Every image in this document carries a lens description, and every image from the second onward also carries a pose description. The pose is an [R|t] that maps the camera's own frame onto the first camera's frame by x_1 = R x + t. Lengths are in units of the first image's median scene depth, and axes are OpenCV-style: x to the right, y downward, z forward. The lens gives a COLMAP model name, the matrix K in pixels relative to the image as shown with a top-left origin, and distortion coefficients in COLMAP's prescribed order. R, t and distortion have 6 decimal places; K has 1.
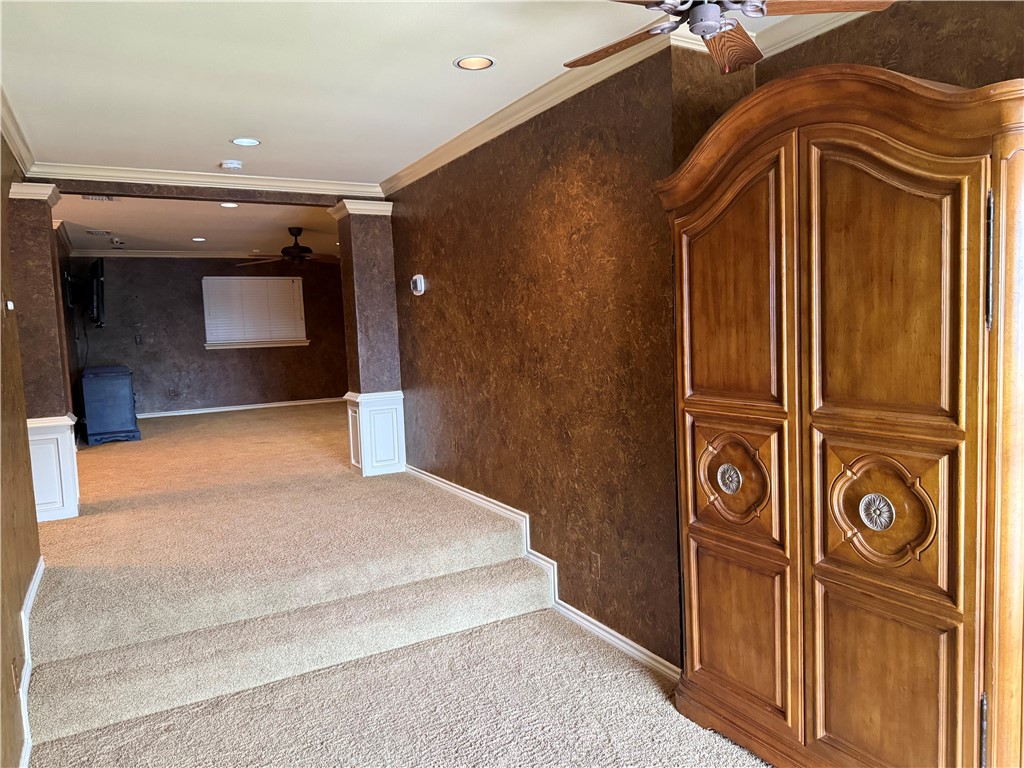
lens RADIAL K [[719.5, 0, 513.3], [0, 719.5, 383.9], [0, 0, 1]] dist [0.074374, 0.001670]
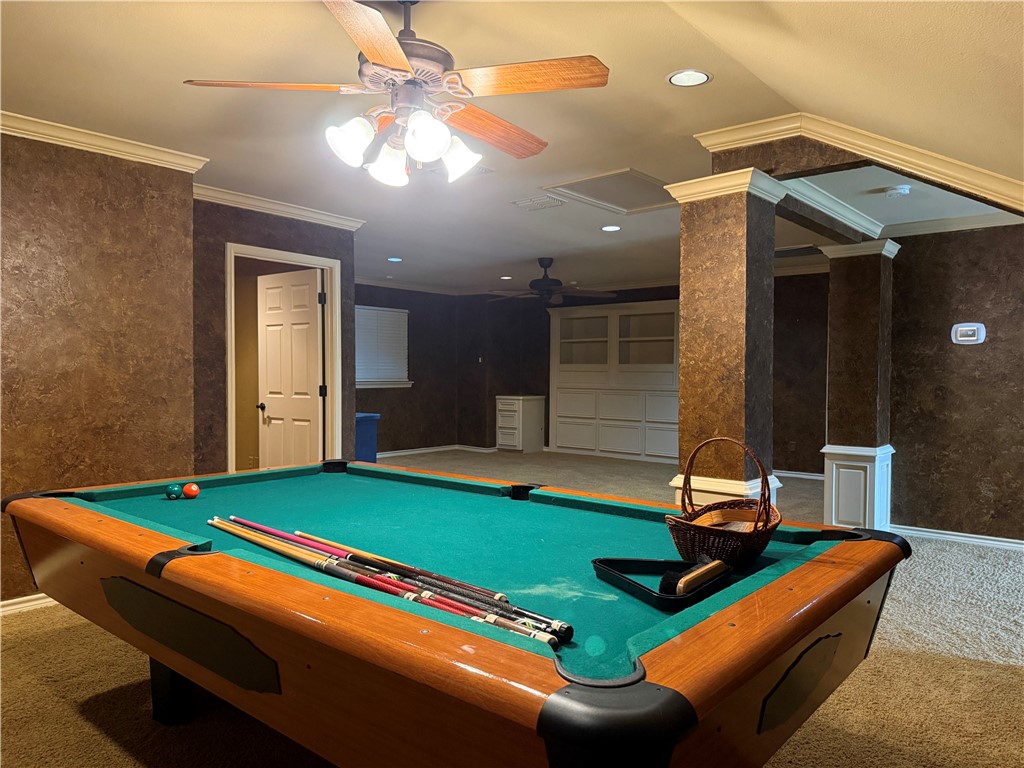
lens RADIAL K [[719.5, 0, 512.6], [0, 719.5, 383.0], [0, 0, 1]] dist [0.074374, 0.001670]
pose [[0.936495, 0.027974, 0.349563, -0.502395], [-0.005196, 0.997811, -0.065928, -0.001777], [-0.350642, 0.059925, 0.934590, 0.149512]]
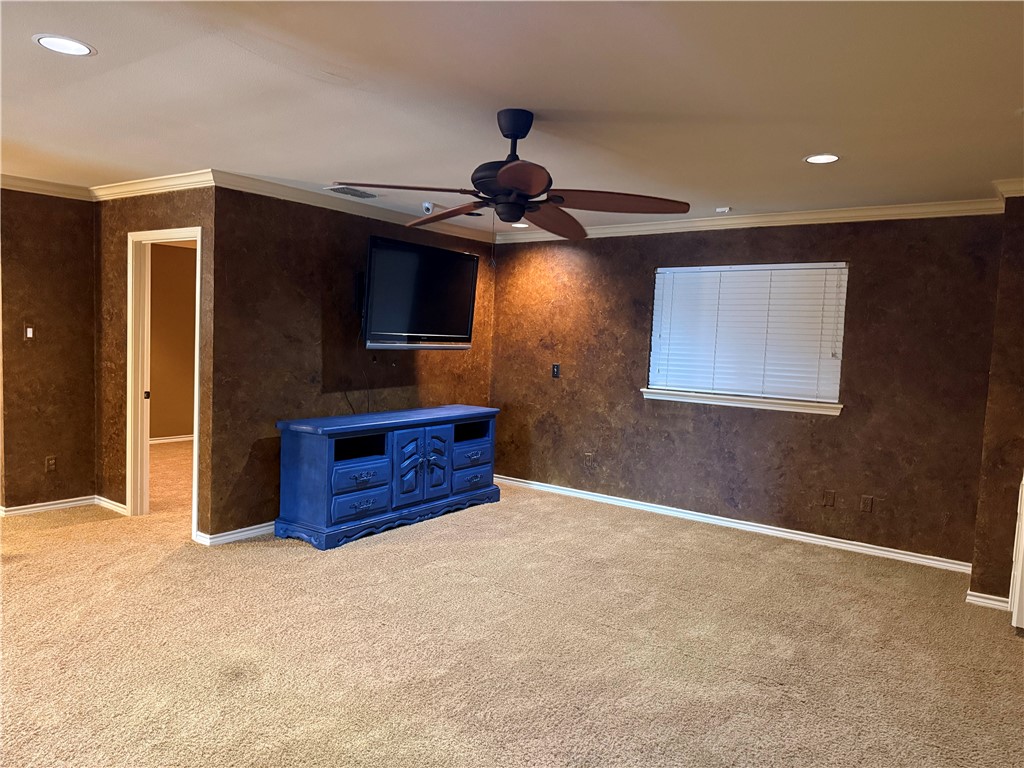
lens RADIAL K [[719.5, 0, 512.6], [0, 719.5, 385.6], [0, 0, 1]] dist [0.074374, 0.001670]
pose [[0.429531, 0.118829, -0.895200, 0.031709], [-0.128900, 0.989222, 0.069461, -0.081812], [0.893805, 0.085556, 0.440218, 0.662065]]
